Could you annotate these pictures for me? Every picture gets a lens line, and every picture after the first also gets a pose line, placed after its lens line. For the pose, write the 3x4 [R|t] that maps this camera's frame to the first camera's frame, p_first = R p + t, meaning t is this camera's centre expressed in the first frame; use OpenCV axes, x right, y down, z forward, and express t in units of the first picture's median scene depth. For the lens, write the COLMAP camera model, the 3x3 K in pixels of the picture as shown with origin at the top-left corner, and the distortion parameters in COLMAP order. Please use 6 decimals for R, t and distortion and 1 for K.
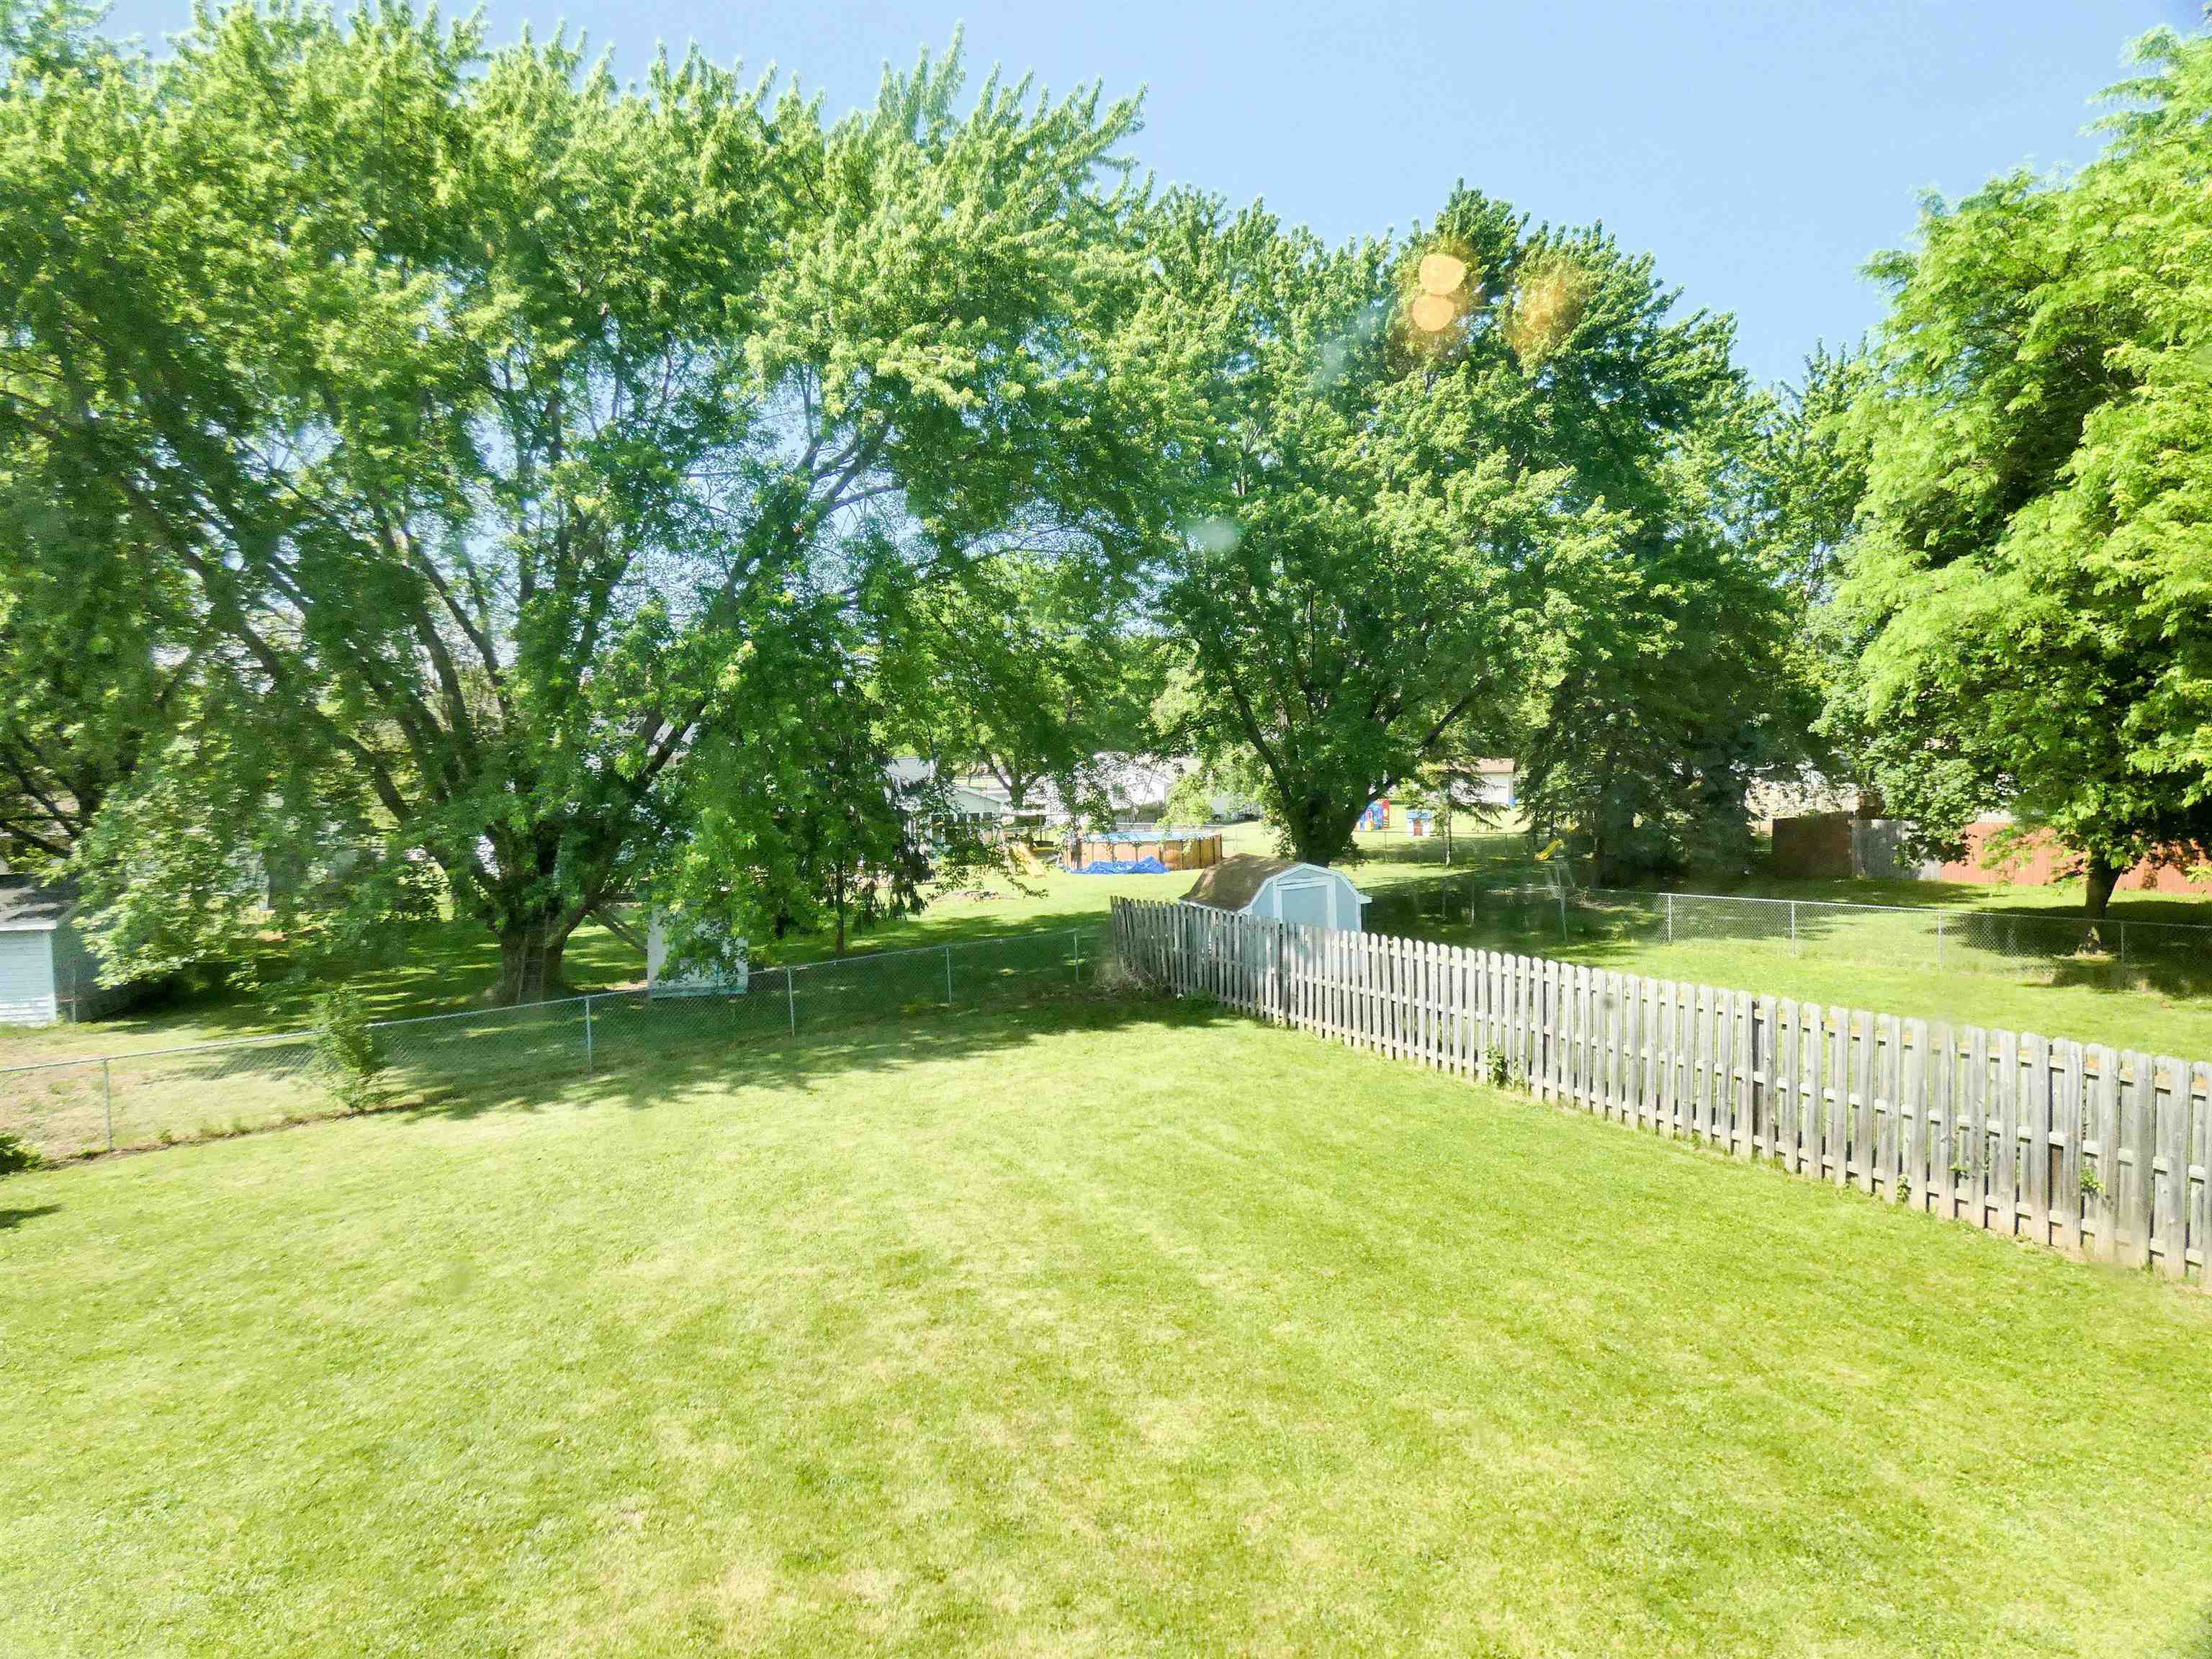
lens RADIAL K [[1350.9, 0, 1099.8], [0, 1350.9, 825.1], [0, 0, 1]] dist [-0.013227, -0.000314]
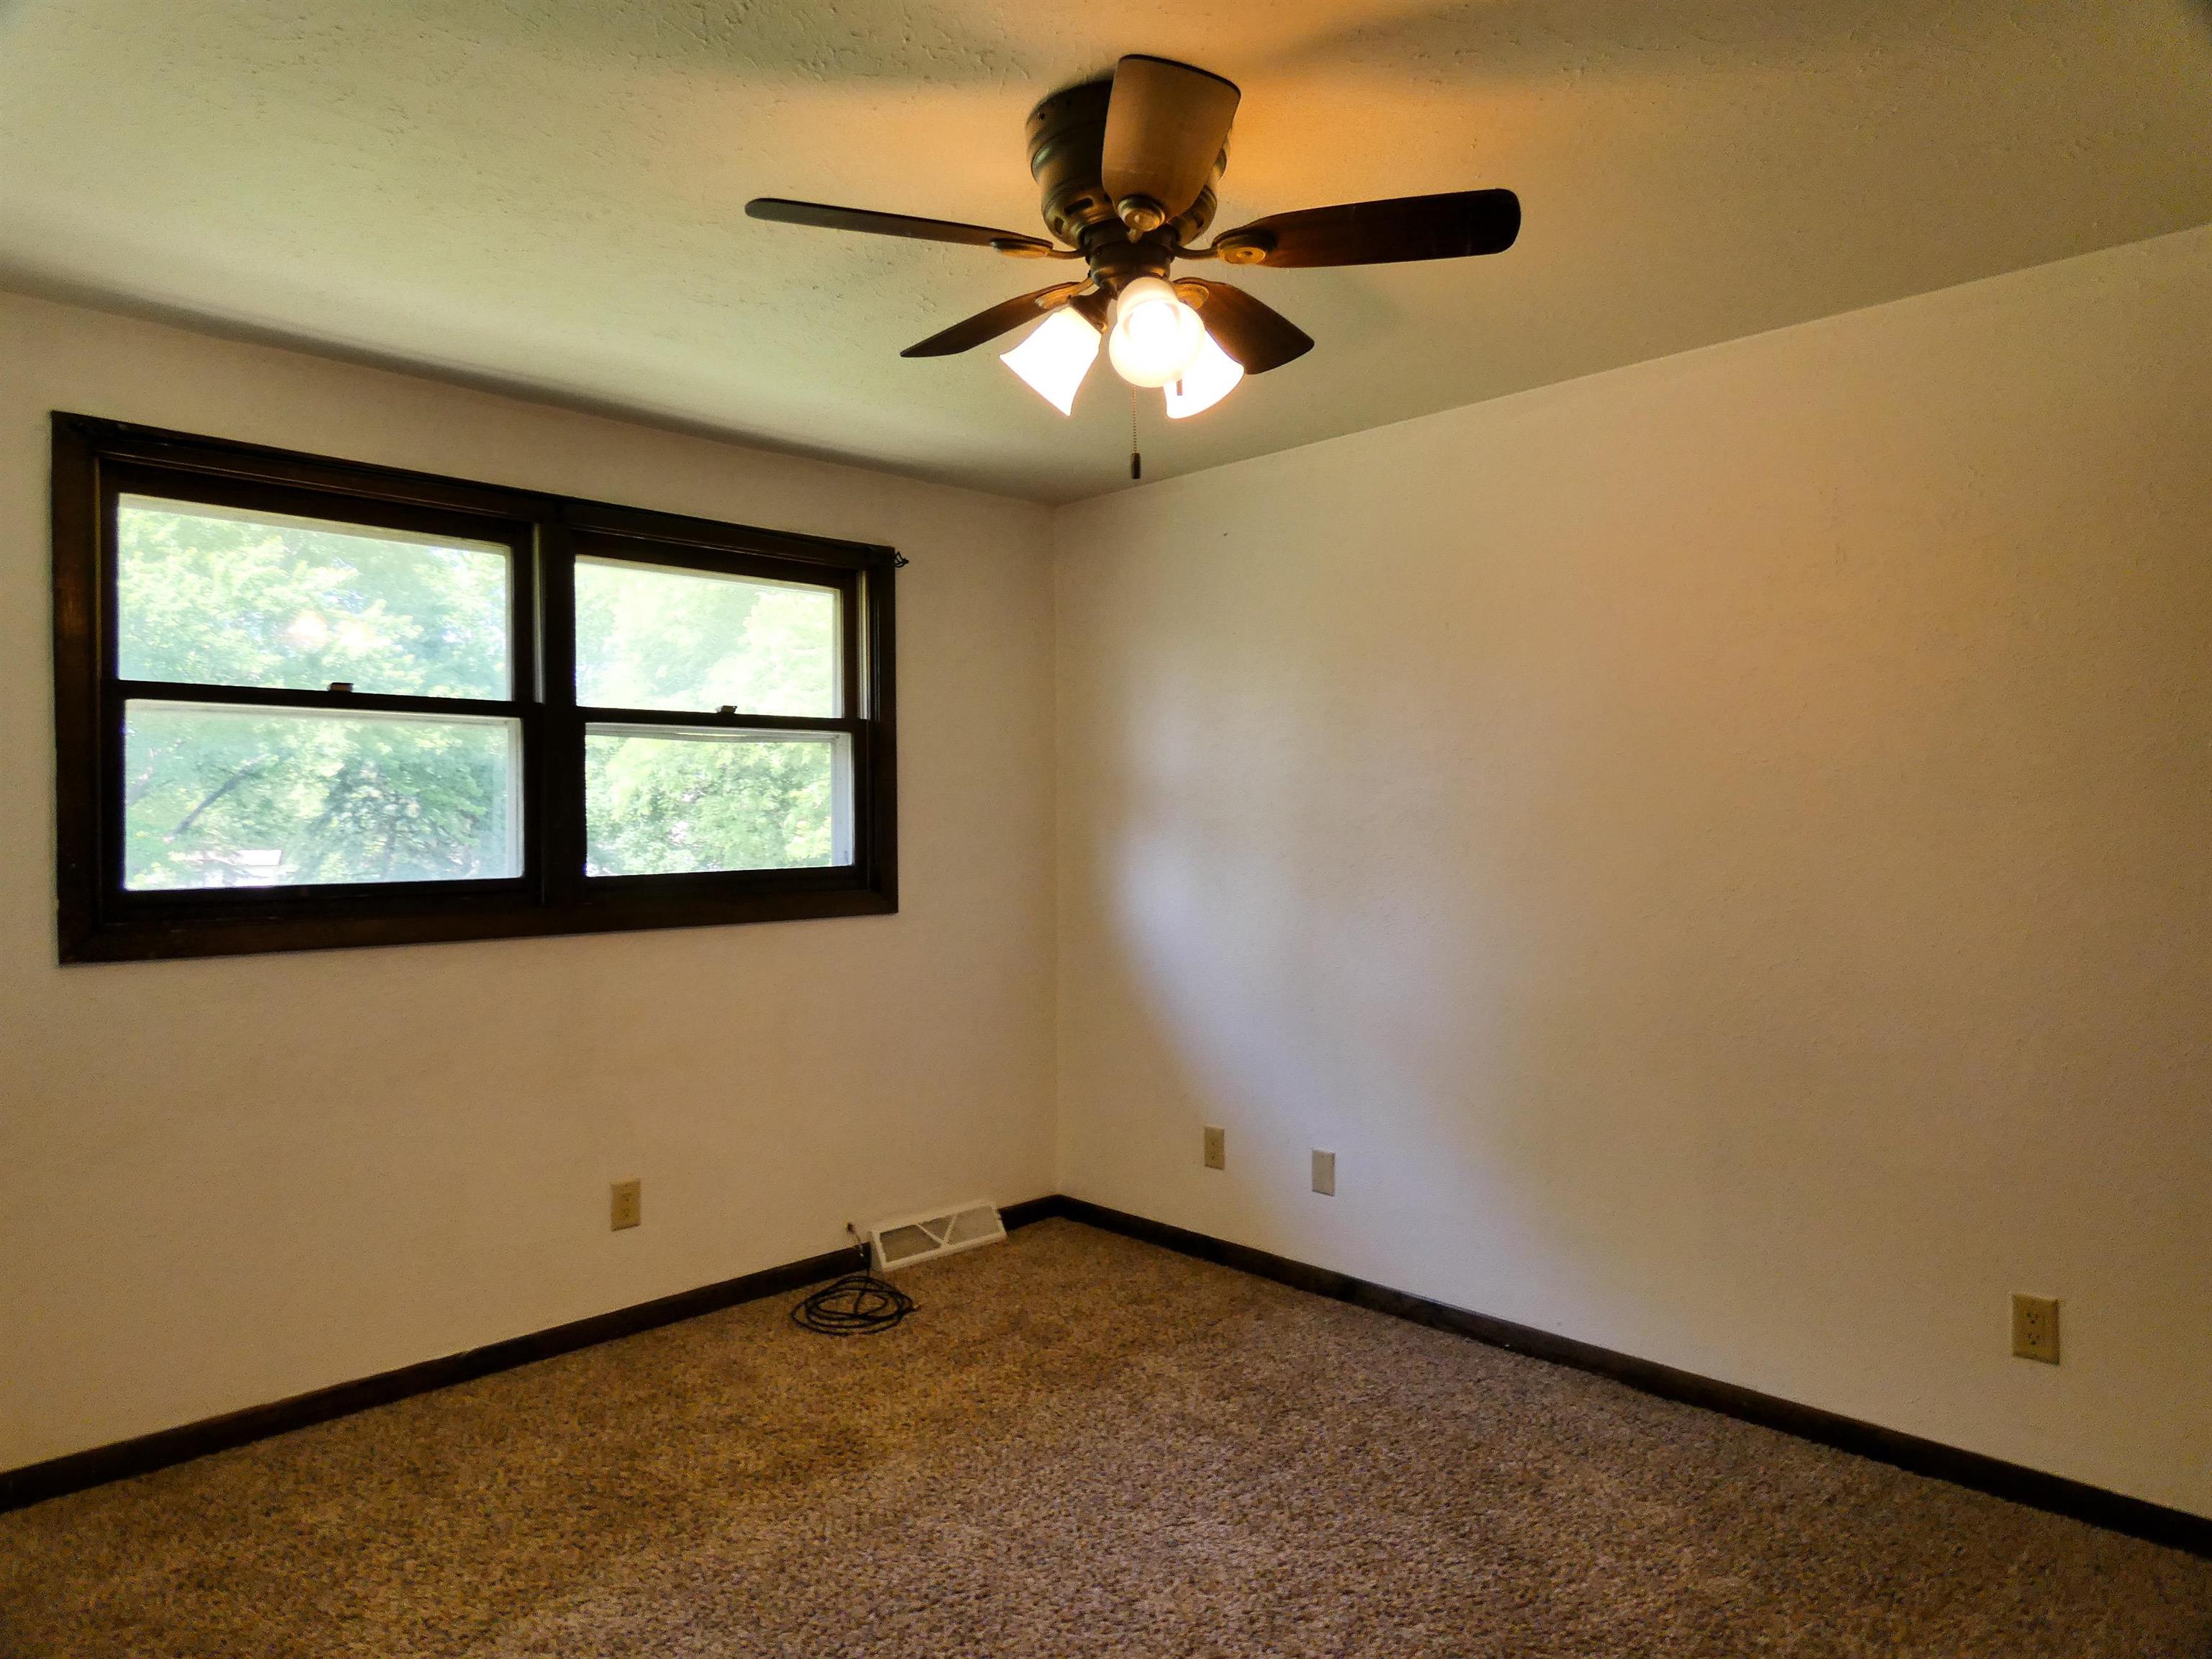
lens RADIAL K [[1350.9, 0, 1099.8], [0, 1350.9, 825.1], [0, 0, 1]] dist [-0.013227, -0.000314]
pose [[0.659261, 0.020359, 0.751638, -0.045138], [0.031836, 0.997981, -0.054955, 0.008370], [-0.751240, 0.060158, 0.657282, -0.103556]]
